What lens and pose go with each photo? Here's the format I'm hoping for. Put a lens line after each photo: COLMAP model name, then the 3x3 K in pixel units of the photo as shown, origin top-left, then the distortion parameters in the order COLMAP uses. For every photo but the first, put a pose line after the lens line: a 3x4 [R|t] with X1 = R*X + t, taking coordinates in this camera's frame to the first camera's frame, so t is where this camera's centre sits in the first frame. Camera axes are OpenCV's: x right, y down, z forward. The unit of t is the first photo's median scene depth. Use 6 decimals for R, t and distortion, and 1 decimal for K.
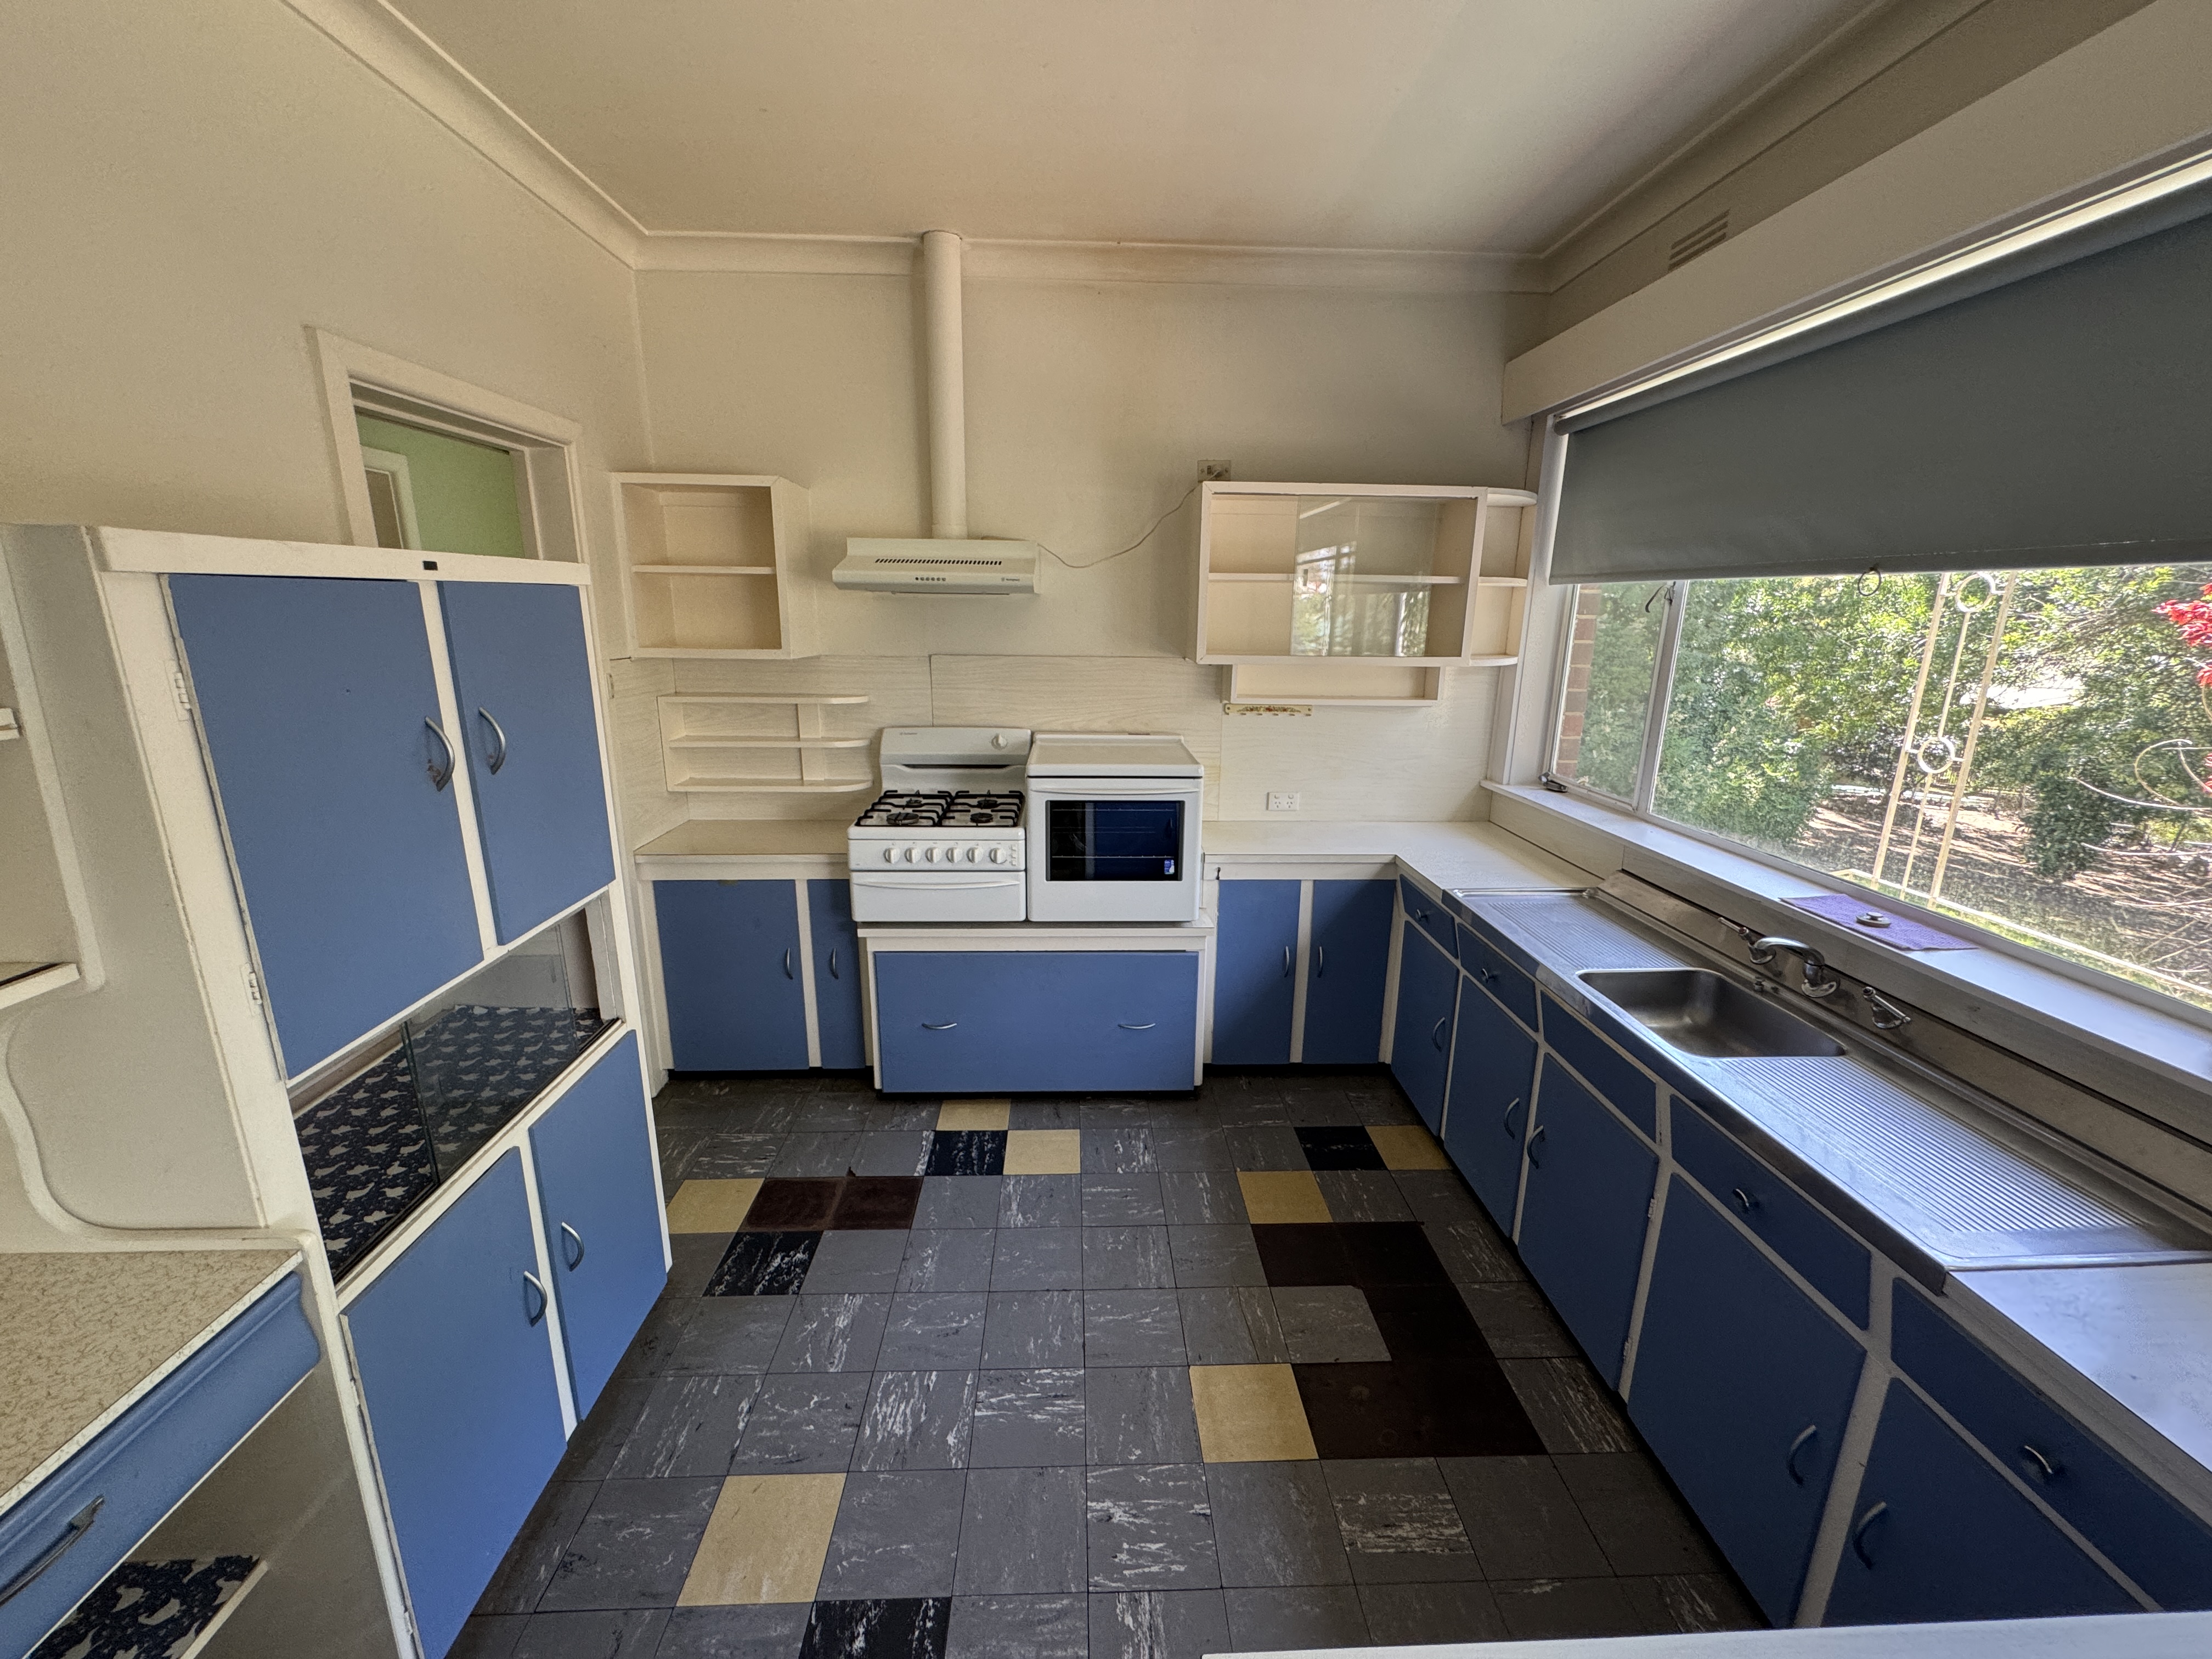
lens RADIAL K [[886.0, 0, 1107.9], [0, 886.0, 828.4], [0, 0, 1]] dist [-0.002954, 0.000478]
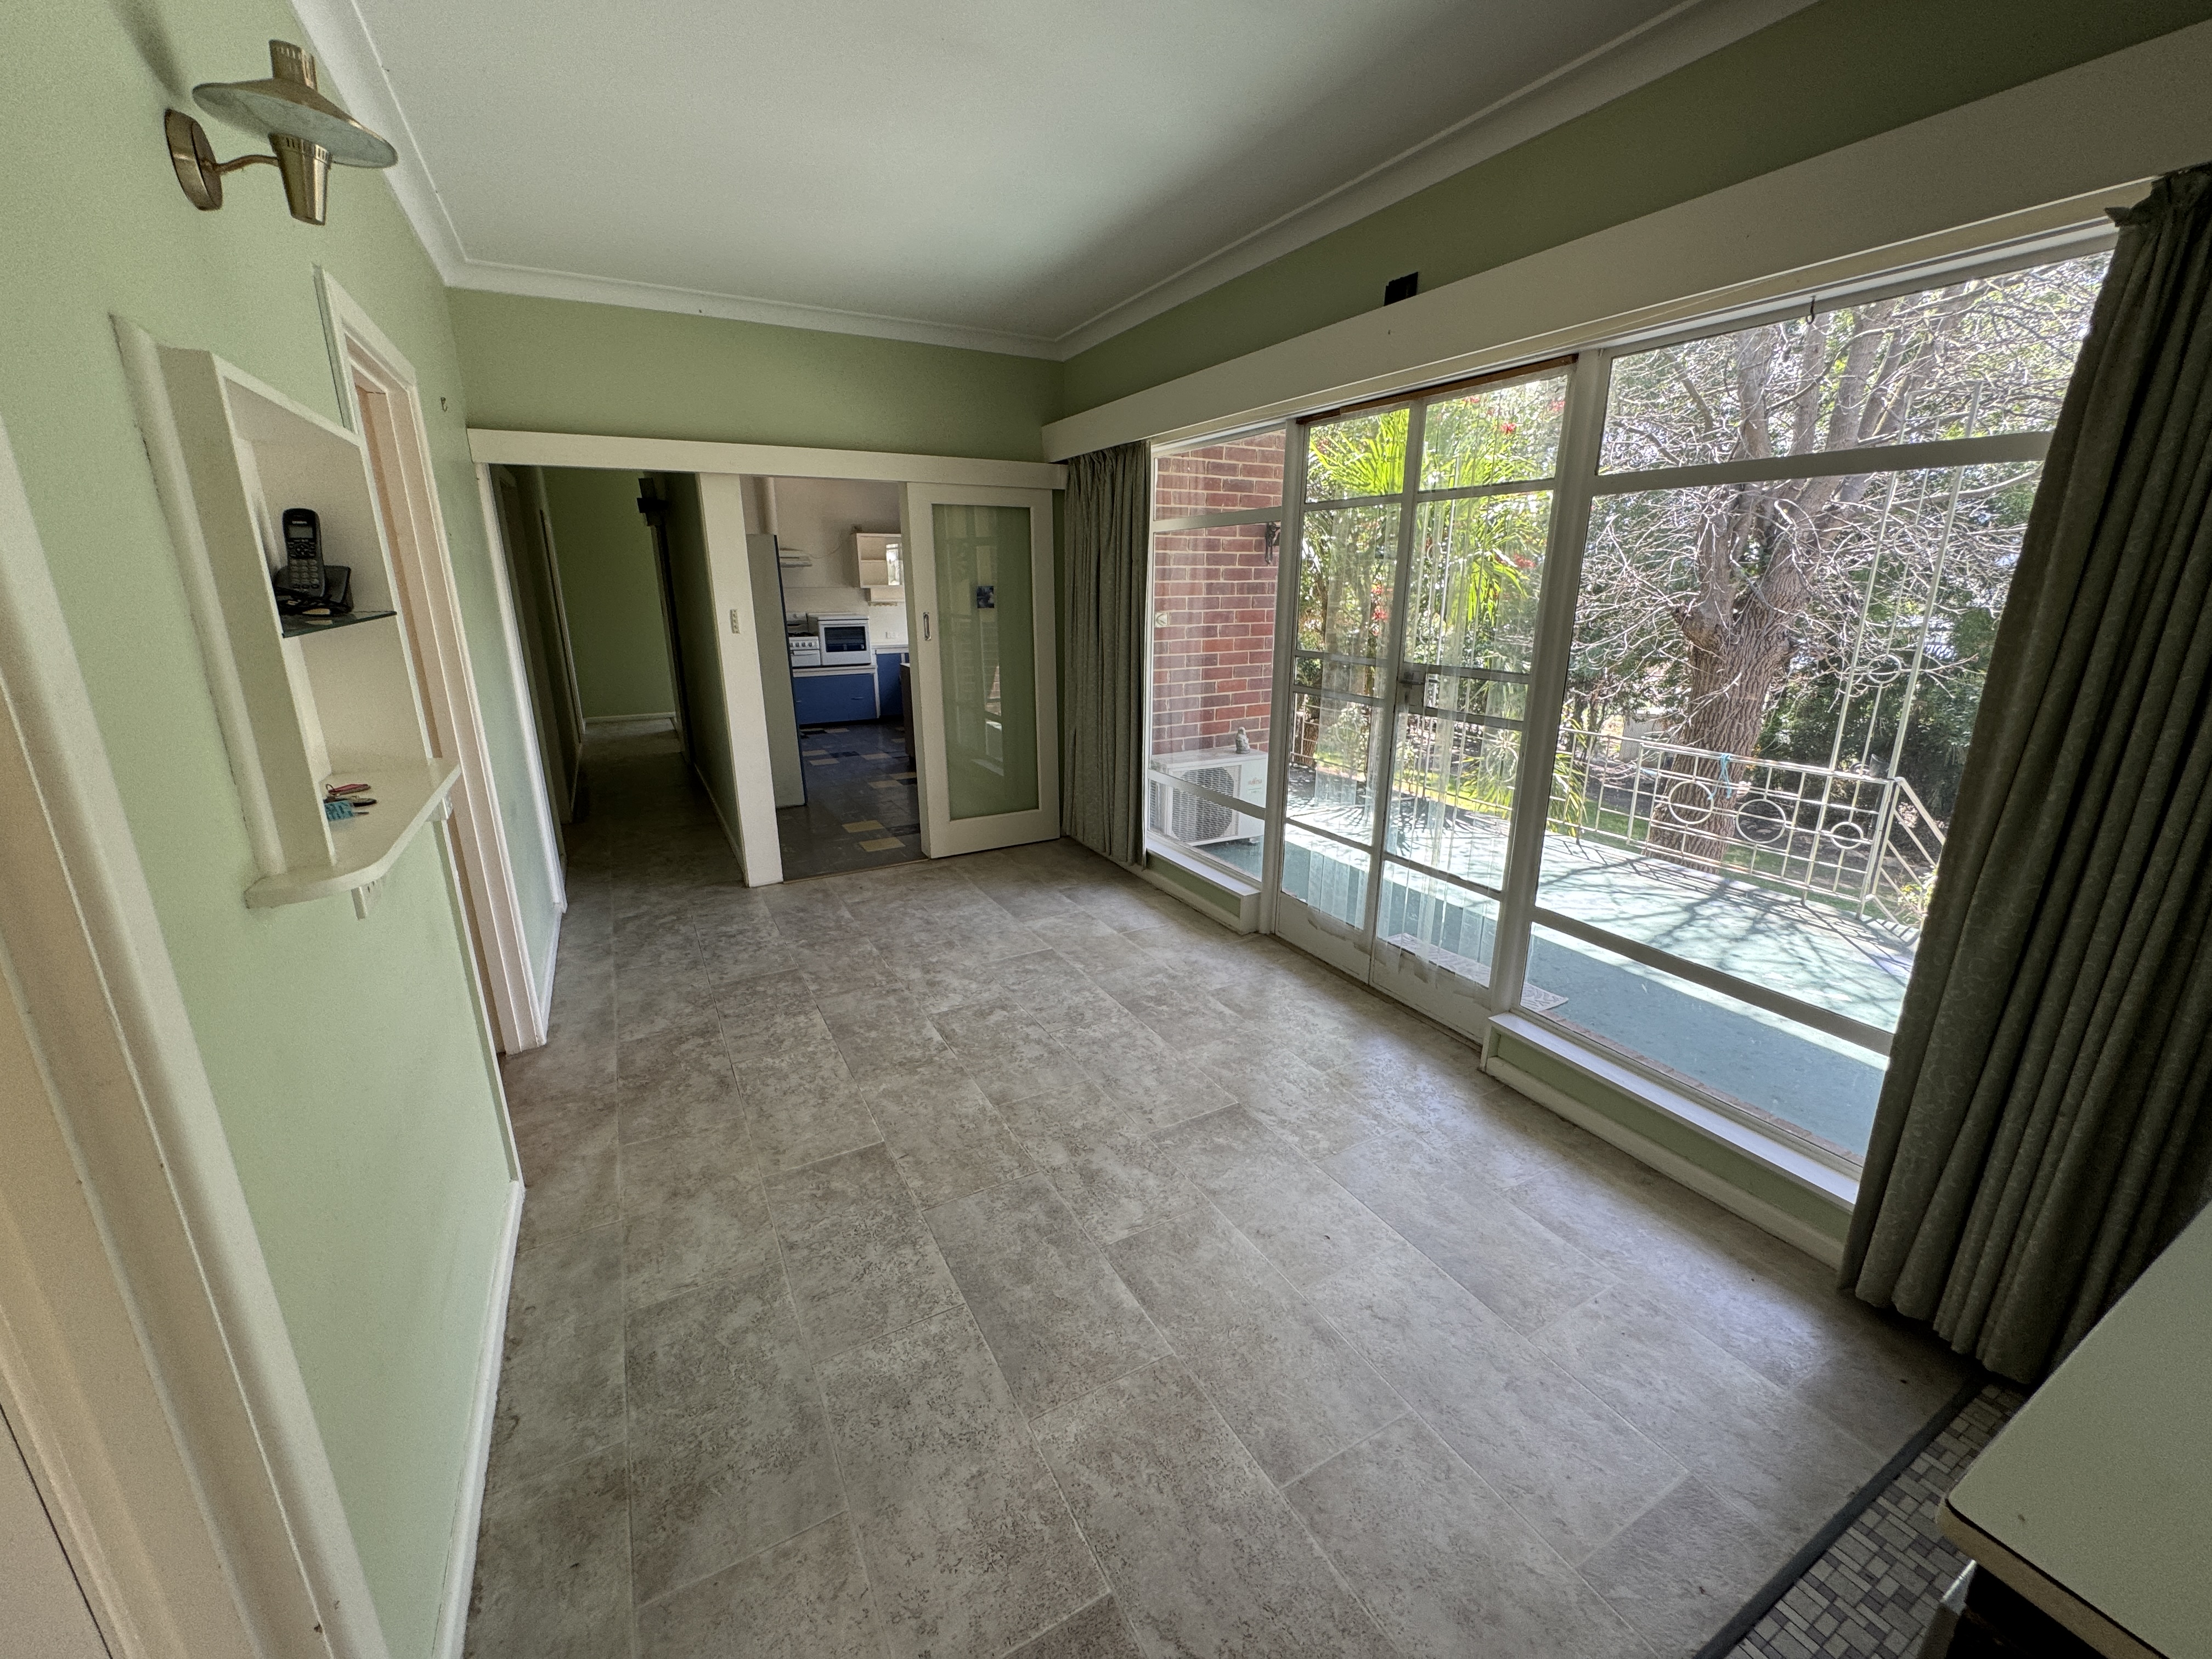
lens RADIAL K [[886.0, 0, 1107.9], [0, 886.0, 828.4], [0, 0, 1]] dist [-0.002954, 0.000478]
pose [[0.892463, -0.135659, 0.430240, -0.646874], [0.121362, 0.990754, 0.060649, 0.639650], [-0.434489, -0.001912, 0.900675, -2.475733]]
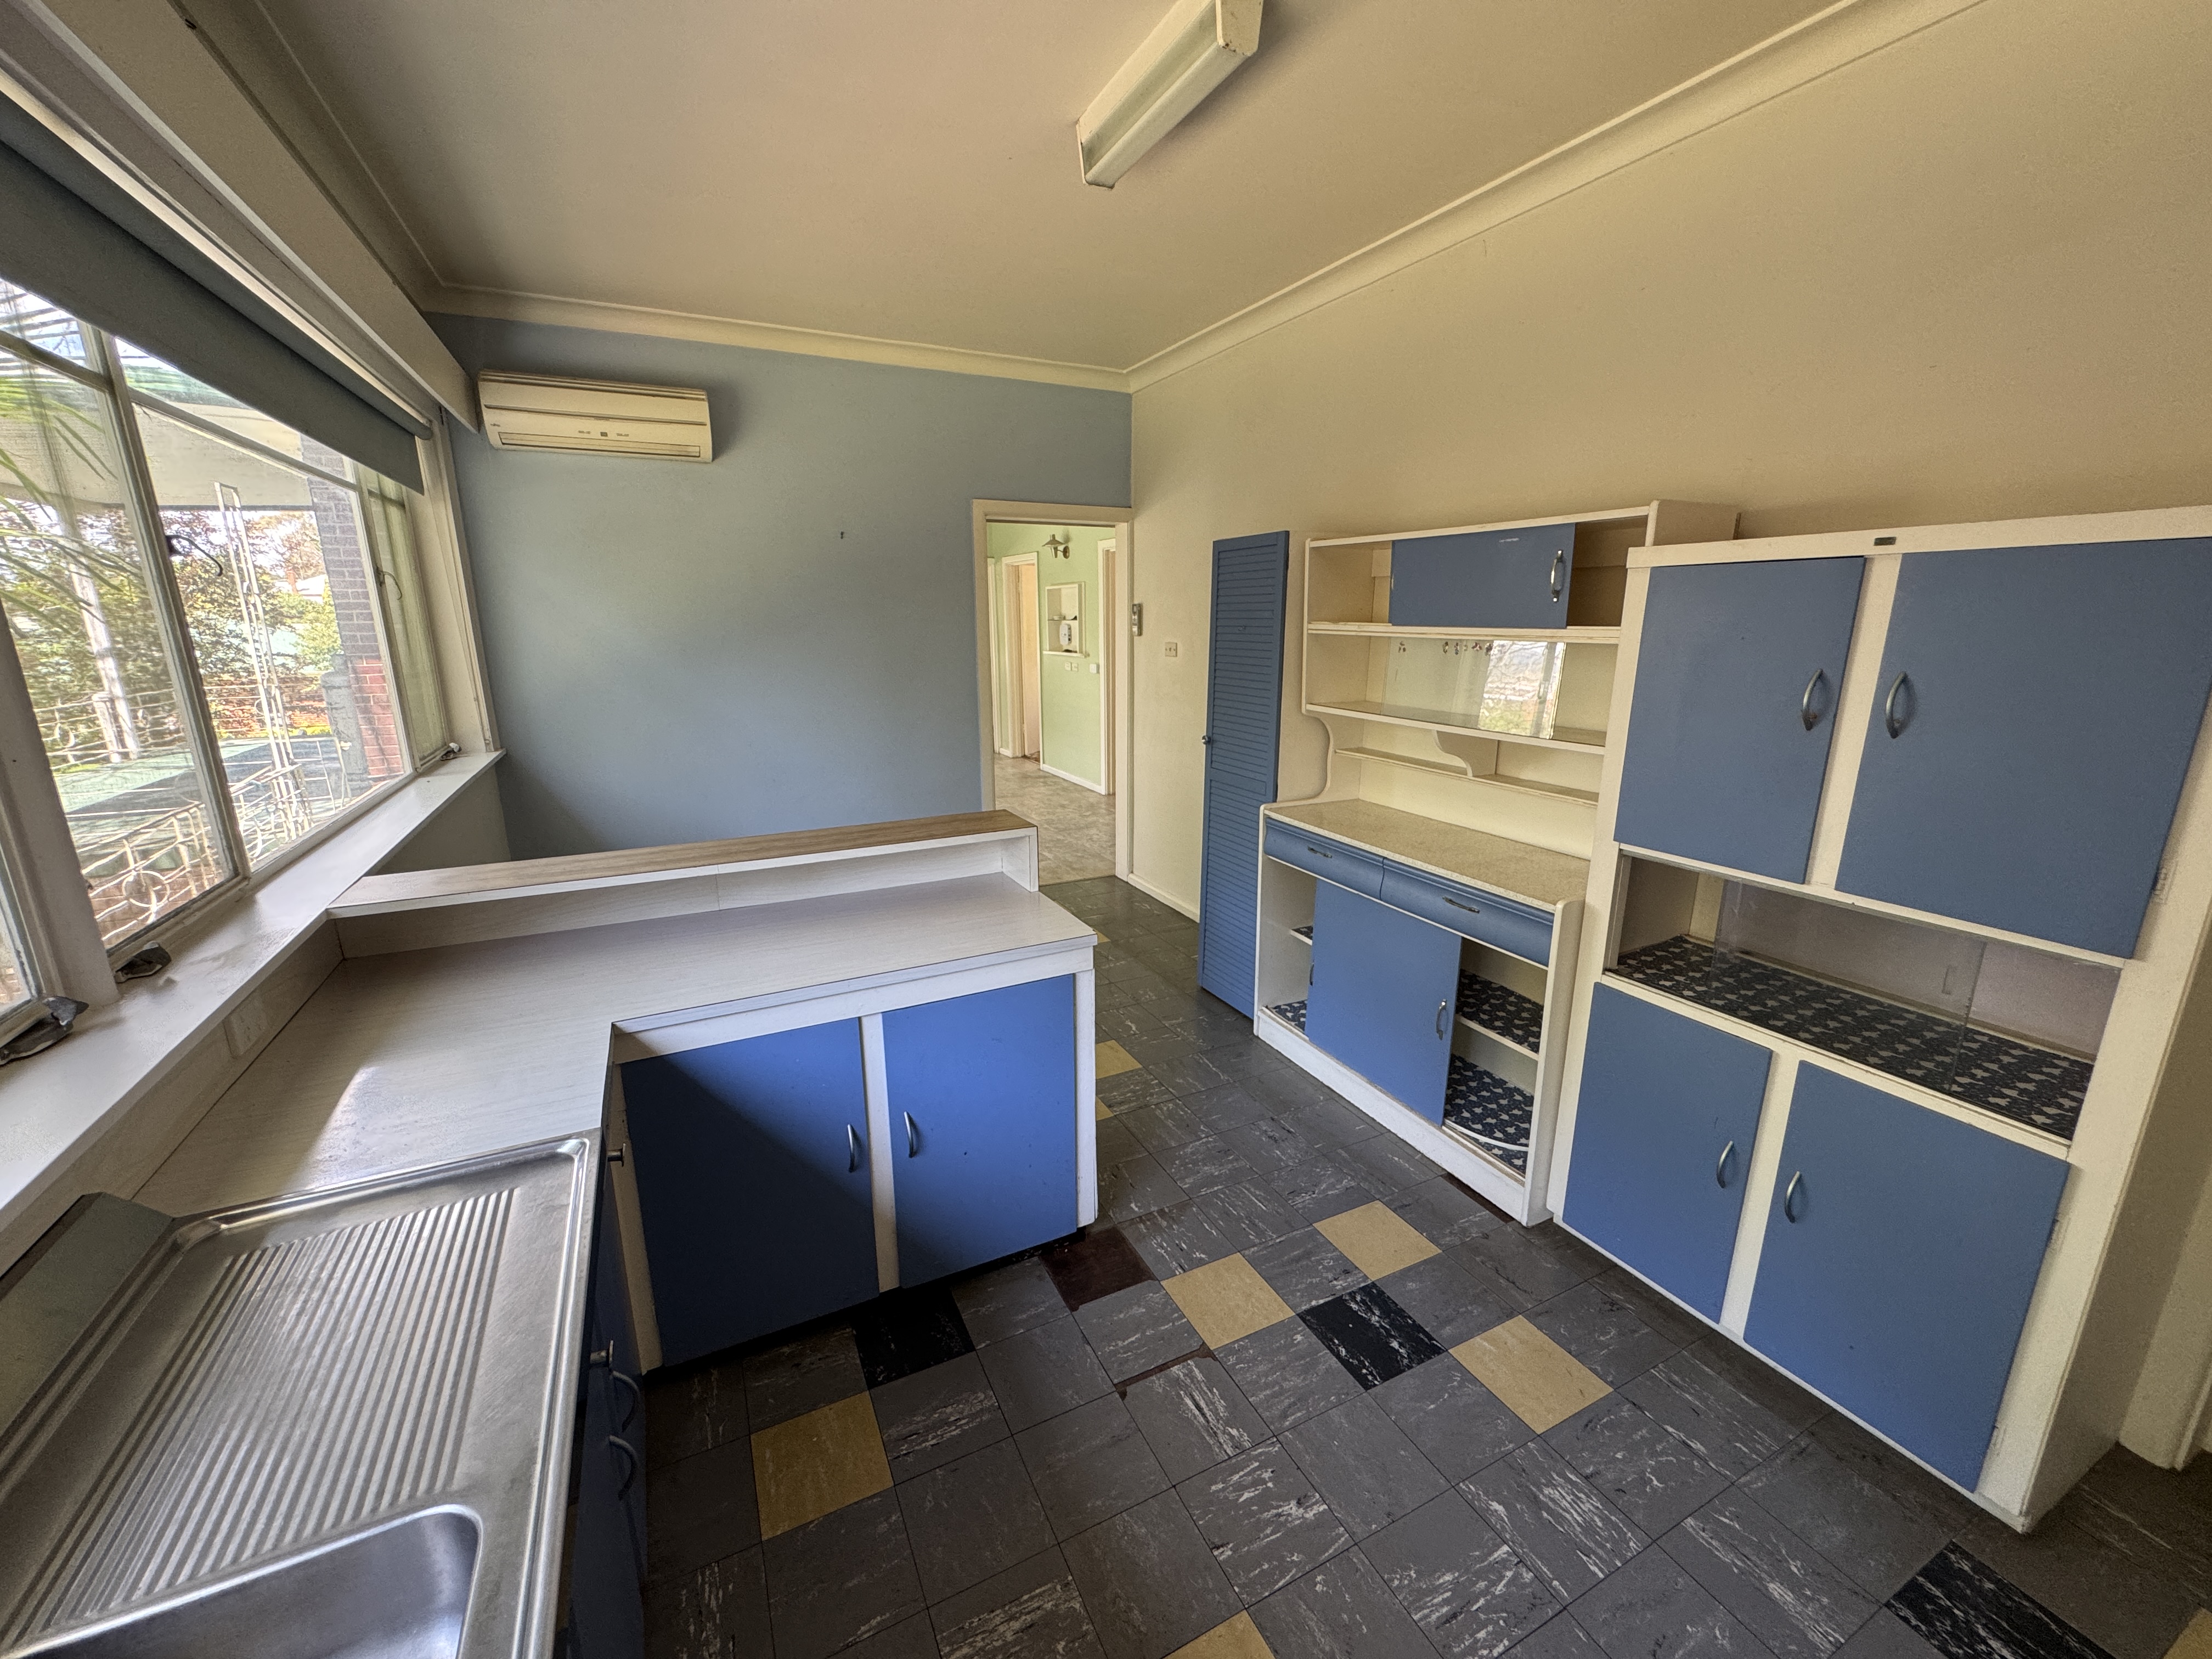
lens RADIAL K [[886.0, 0, 1107.9], [0, 886.0, 828.4], [0, 0, 1]] dist [-0.002954, 0.000478]
pose [[-0.911877, 0.089609, -0.400563, 0.304741], [-0.106046, 0.891316, 0.440807, -0.173505], [0.396528, 0.444440, -0.803268, 0.801443]]
